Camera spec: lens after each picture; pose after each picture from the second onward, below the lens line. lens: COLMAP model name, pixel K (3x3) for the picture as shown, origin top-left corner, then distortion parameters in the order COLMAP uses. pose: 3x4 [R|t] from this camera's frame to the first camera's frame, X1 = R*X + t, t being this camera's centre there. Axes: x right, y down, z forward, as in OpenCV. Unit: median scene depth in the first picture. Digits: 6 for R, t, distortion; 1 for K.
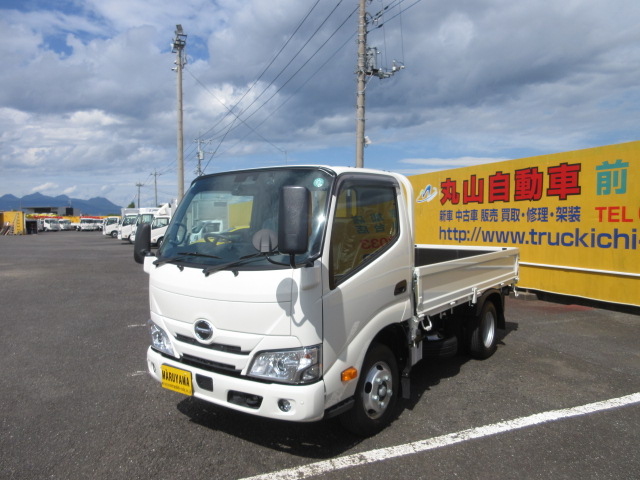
lens RADIAL K [[474.6, 0, 320.0], [0, 474.6, 240.0], [0, 0, 1]] dist [0.005001, 0.004077]
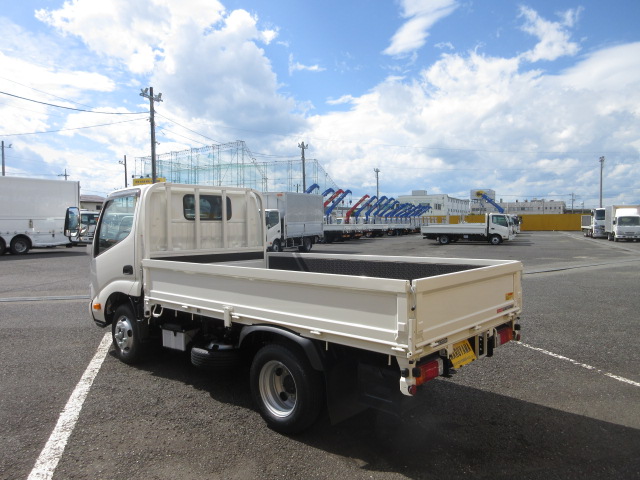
lens RADIAL K [[474.6, 0, 320.0], [0, 474.6, 240.0], [0, 0, 1]] dist [0.005001, 0.004077]
pose [[-0.100924, 0.034779, -0.994286, 0.599700], [-0.032656, 0.998734, 0.038249, -0.023227], [0.994358, 0.036330, -0.099660, 0.681835]]
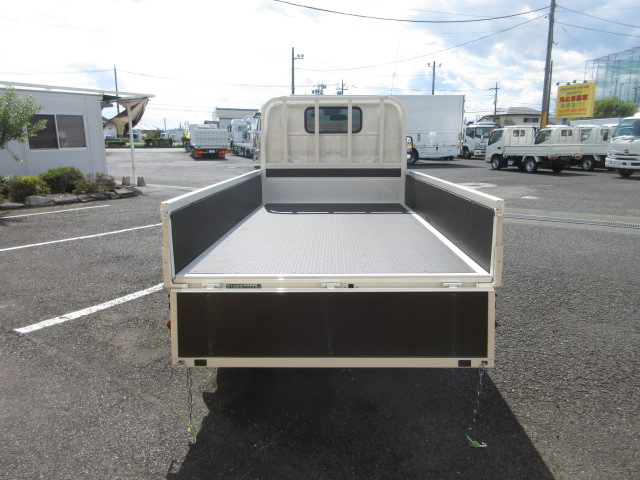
lens RADIAL K [[468.9, 0, 317.6], [0, 468.9, 251.3], [0, 0, 1]] dist [0.005590, 0.000903]
pose [[-0.813521, 0.140532, -0.564299, 0.372796], [-0.014381, 0.965204, 0.261104, -0.030910], [0.581357, 0.220529, -0.783193, 0.963679]]
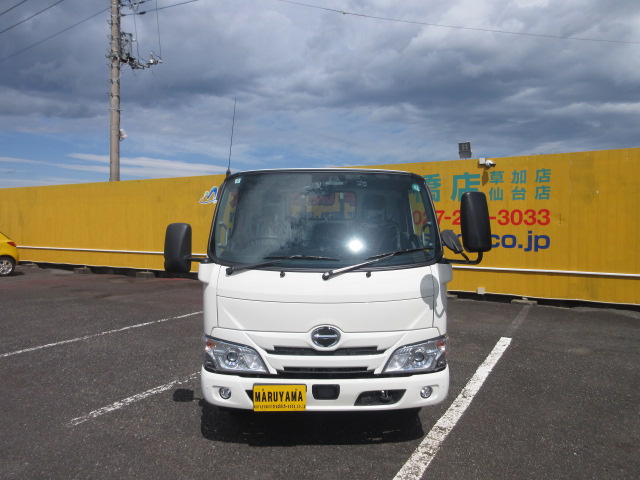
lens RADIAL K [[488.1, 0, 298.5], [0, 488.1, 238.8], [0, 0, 1]] dist [-0.039614, 0.083957]
pose [[0.799030, -0.010850, 0.601194, -0.313458], [0.015549, 0.999876, -0.002620, -0.001294], [-0.601090, 0.011441, 0.799099, 0.091766]]
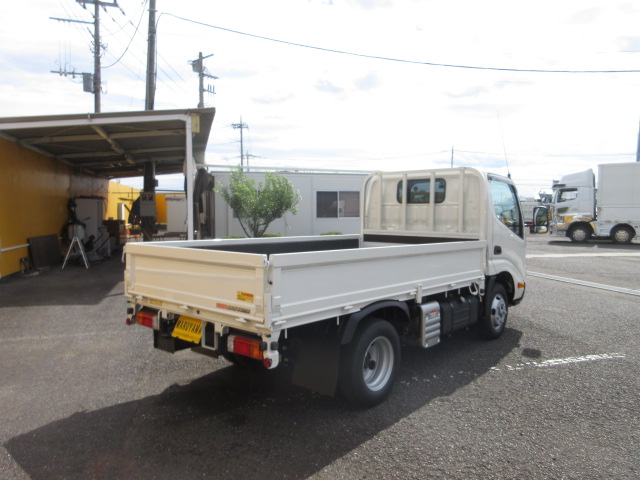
lens RADIAL K [[474.6, 0, 320.0], [0, 474.6, 240.0], [0, 0, 1]] dist [0.005001, 0.004077]
pose [[-0.998359, -0.008155, 0.056681, 0.096710], [-0.002860, 0.995674, 0.092869, -0.030224], [-0.057194, 0.092555, -0.994064, 1.121247]]
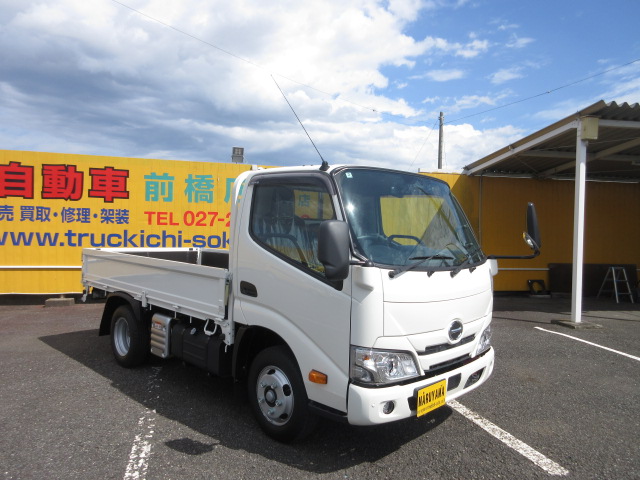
lens RADIAL K [[481.7, 0, 318.9], [0, 481.7, 227.4], [0, 0, 1]] dist [0.002545, 0.001418]
pose [[0.137905, 0.012265, 0.990369, -0.475103], [0.014860, 0.999785, -0.014451, -0.007853], [-0.990334, 0.016709, 0.137693, 0.411633]]
